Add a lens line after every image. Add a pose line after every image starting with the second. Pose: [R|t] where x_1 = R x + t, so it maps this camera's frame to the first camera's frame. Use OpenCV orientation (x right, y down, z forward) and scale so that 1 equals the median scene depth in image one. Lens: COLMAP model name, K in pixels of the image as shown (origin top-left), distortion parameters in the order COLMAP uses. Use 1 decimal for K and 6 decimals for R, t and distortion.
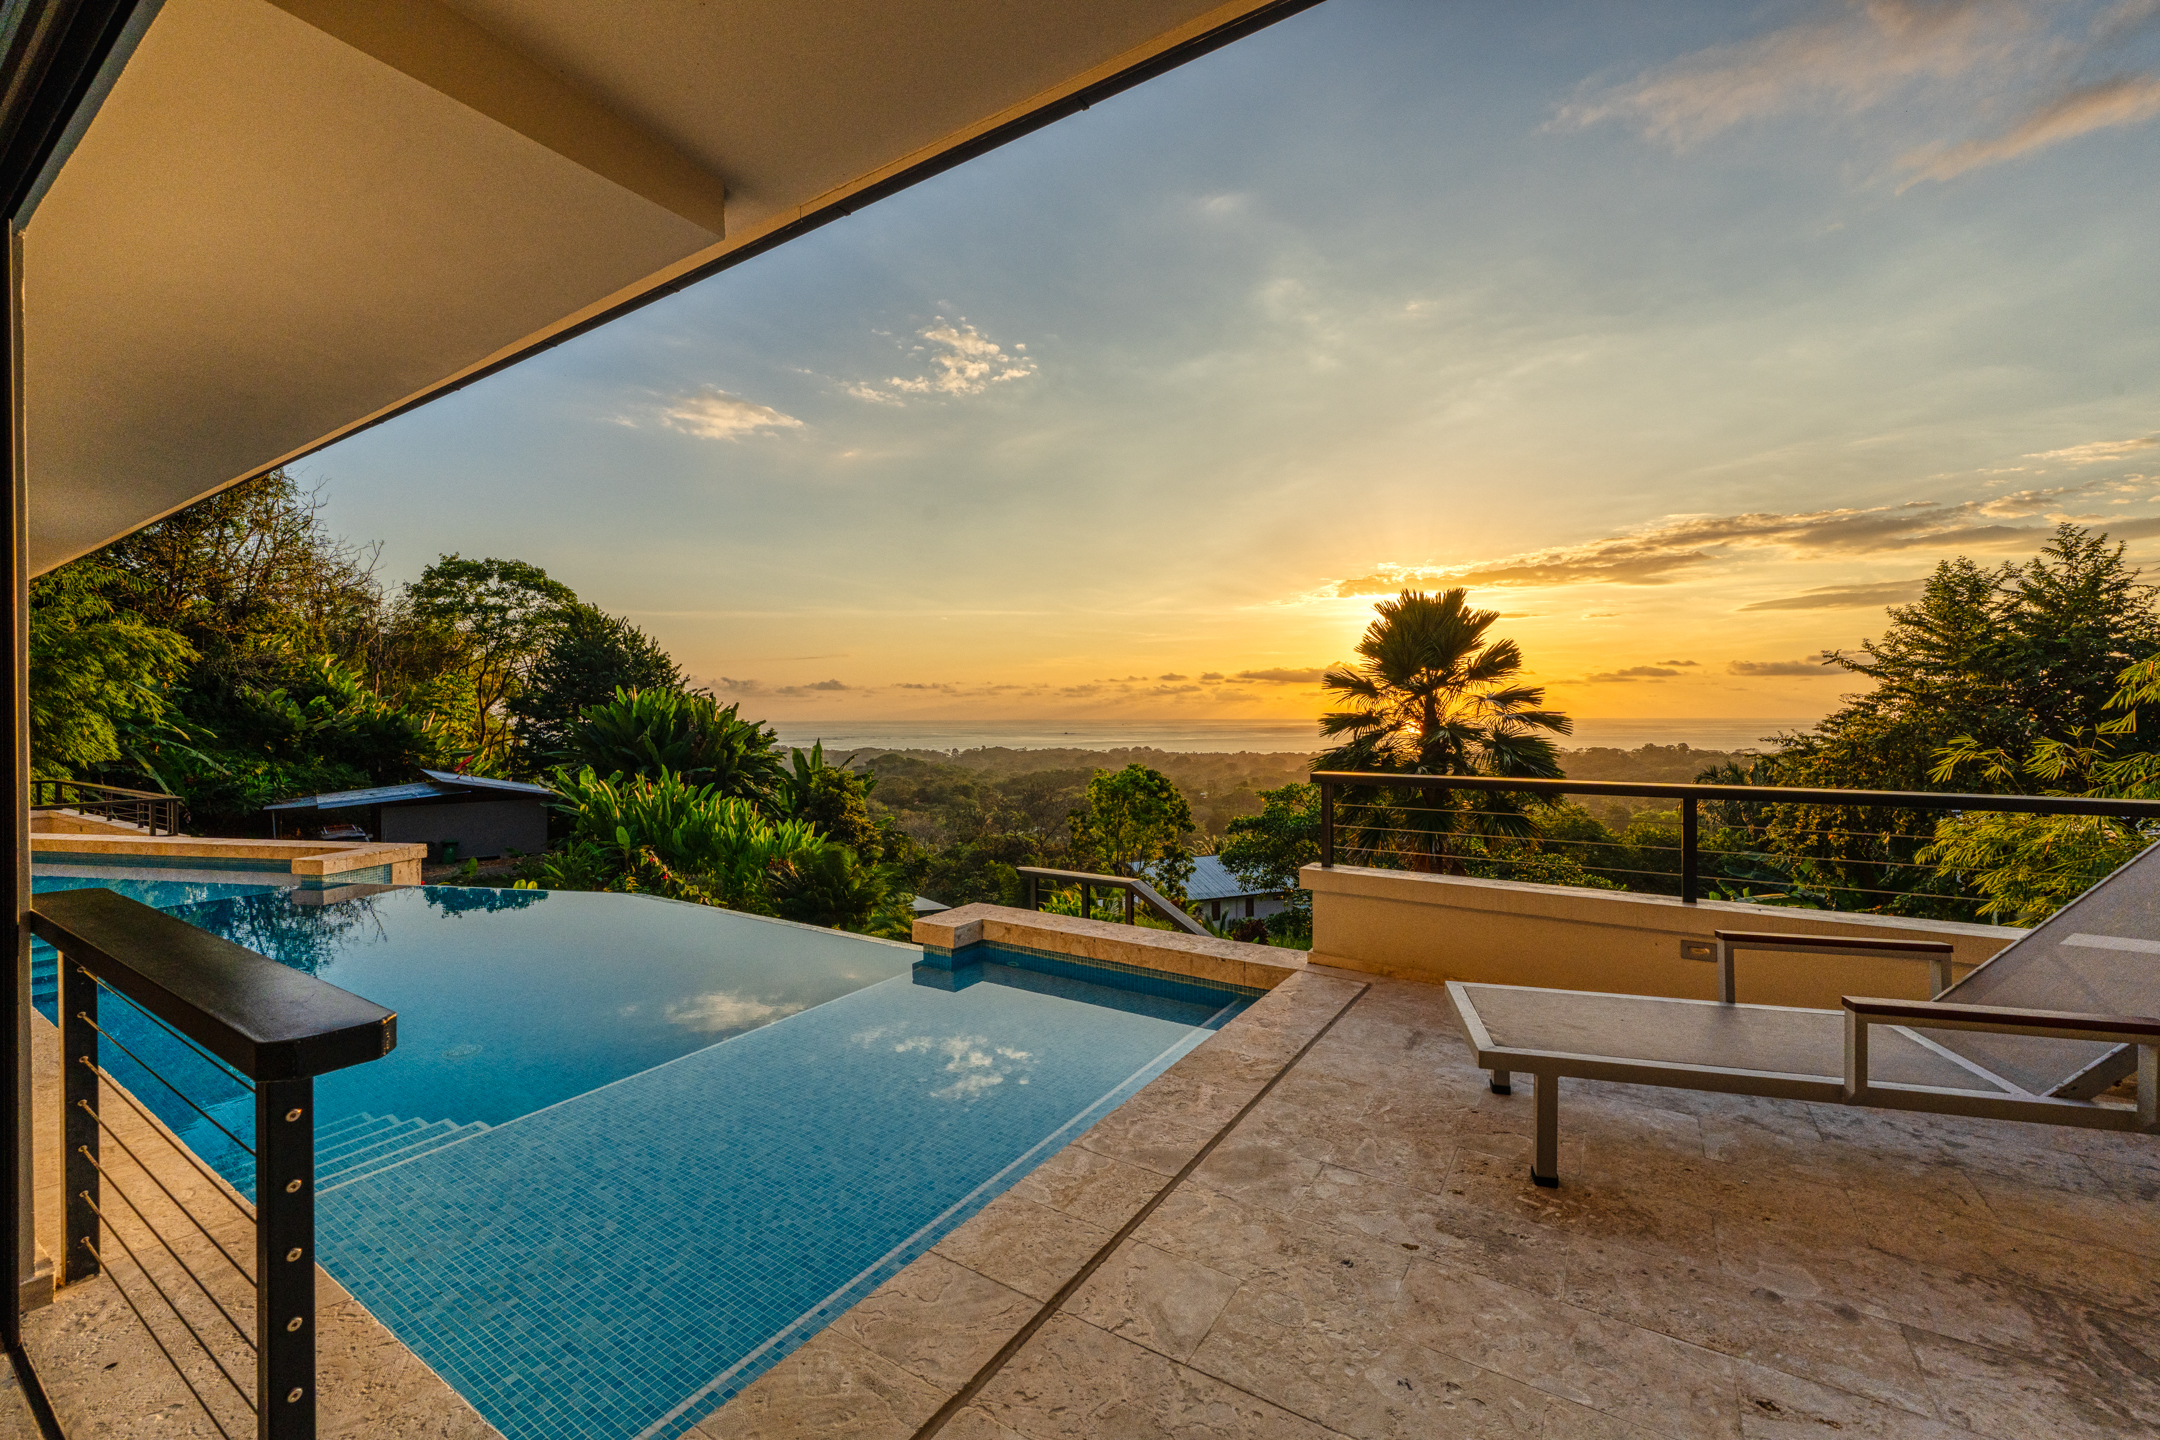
lens RADIAL K [[879.5, 0, 1079.8], [0, 879.5, 713.8], [0, 0, 1]] dist [0.002063, -0.000546]
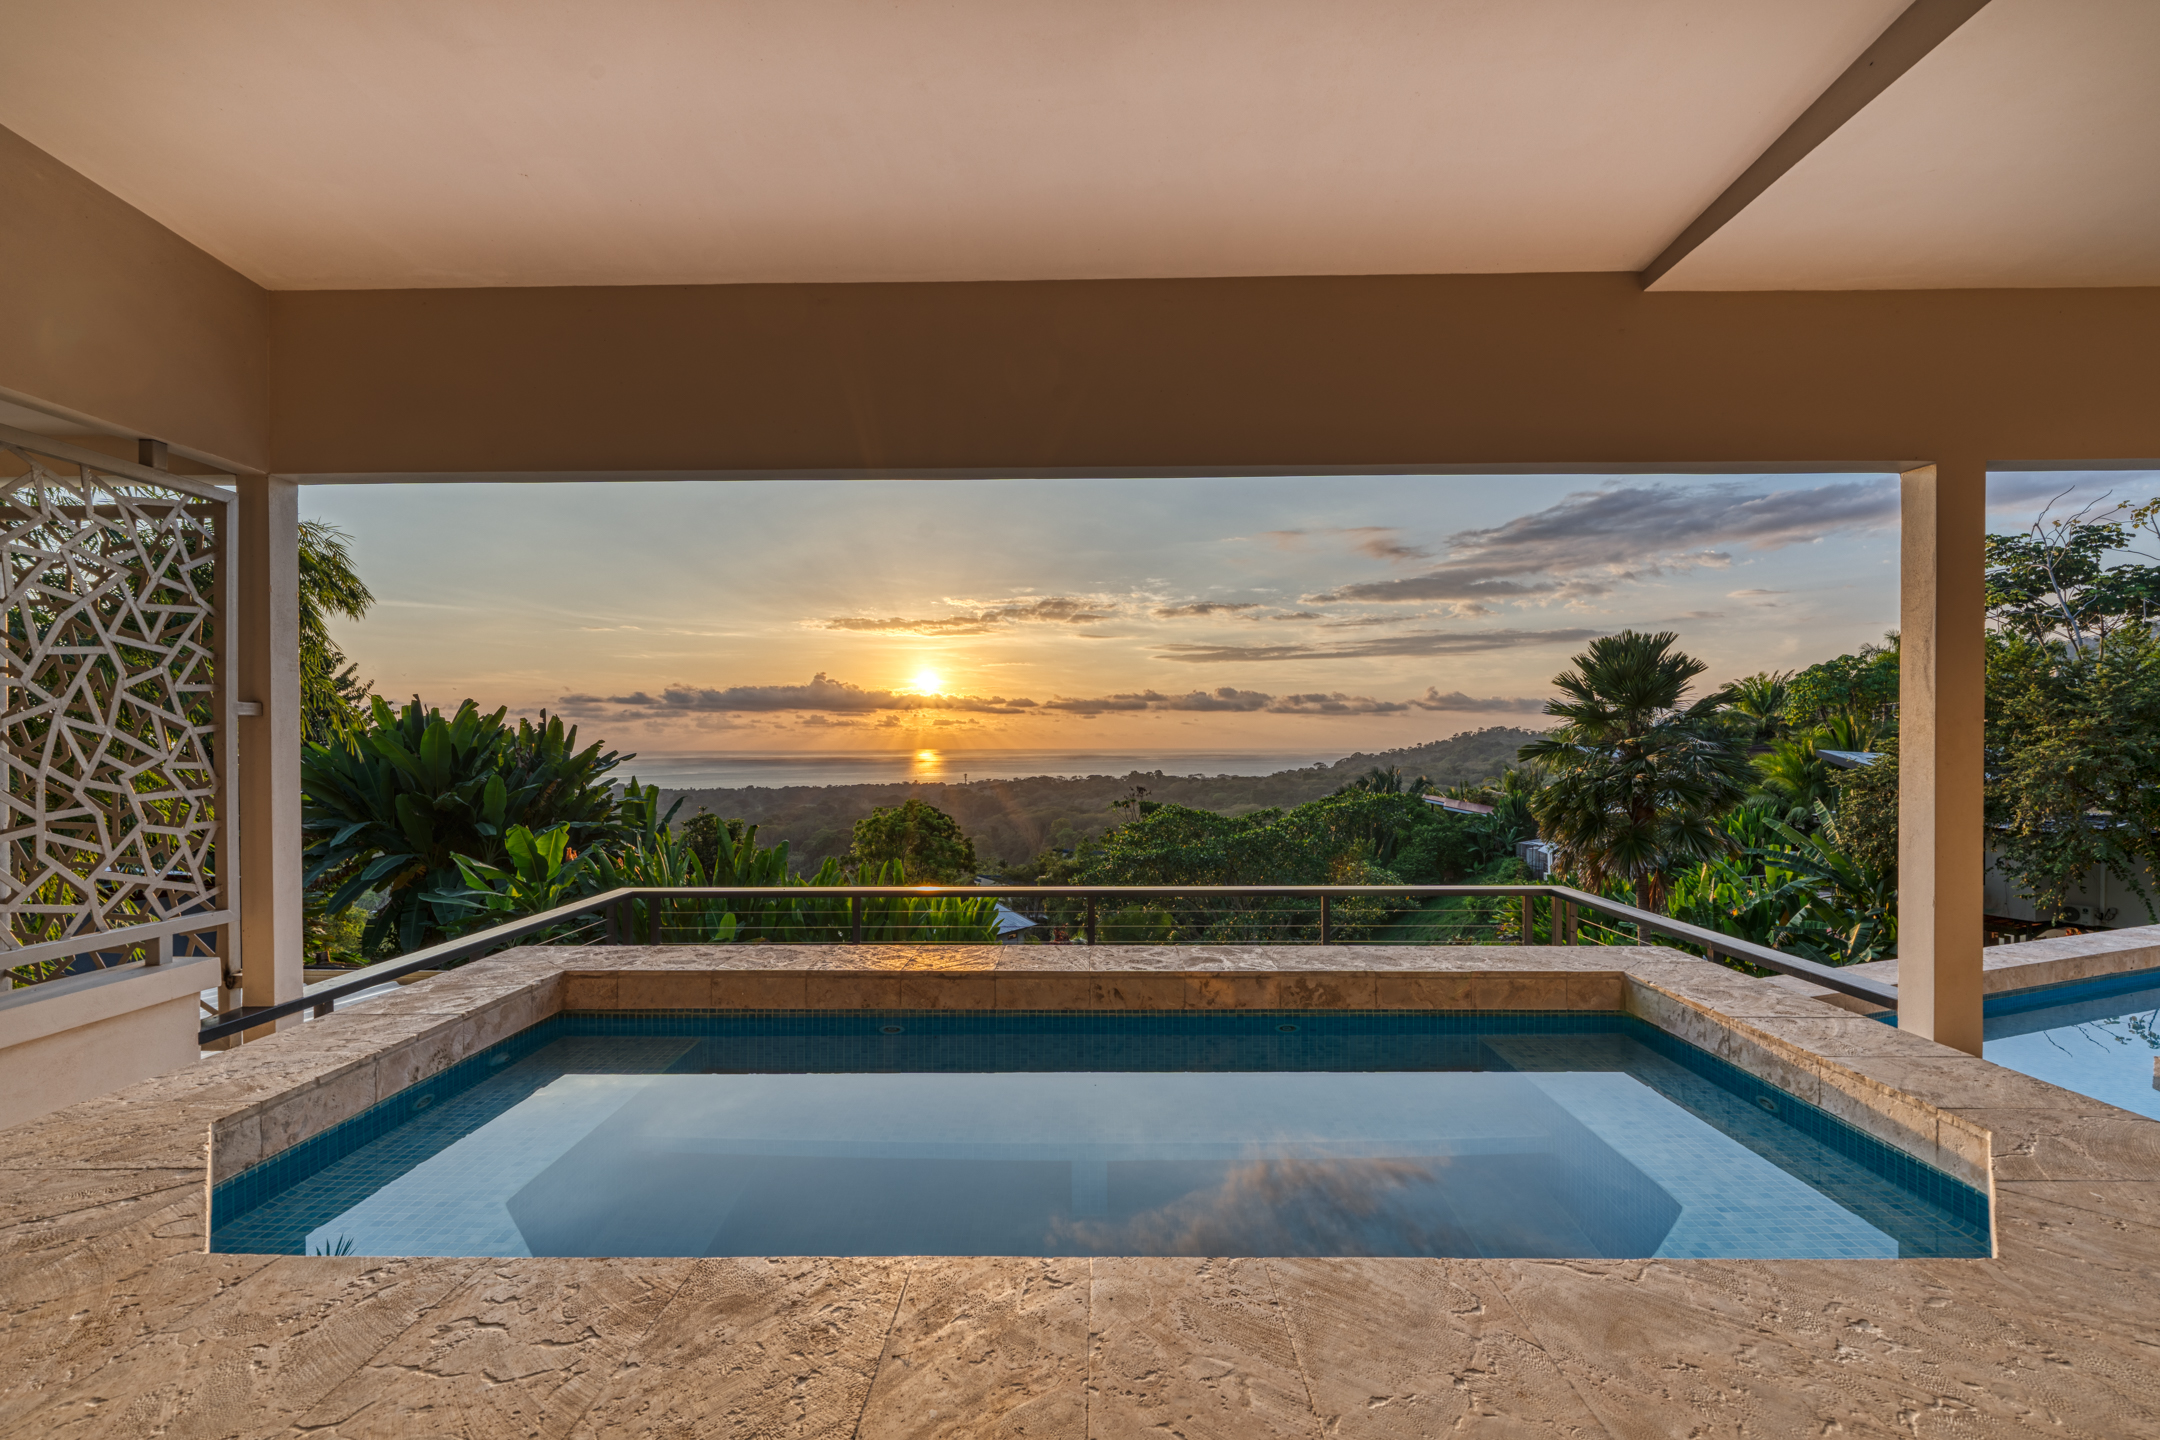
lens RADIAL K [[920.6, 0, 1062.4], [0, 920.6, 753.1], [0, 0, 1]] dist [-0.007920, 0.001098]
pose [[0.861501, -0.004079, 0.507739, -0.477449], [-0.000231, 0.999964, 0.008426, 0.002790], [-0.507755, -0.007376, 0.861470, 0.209522]]
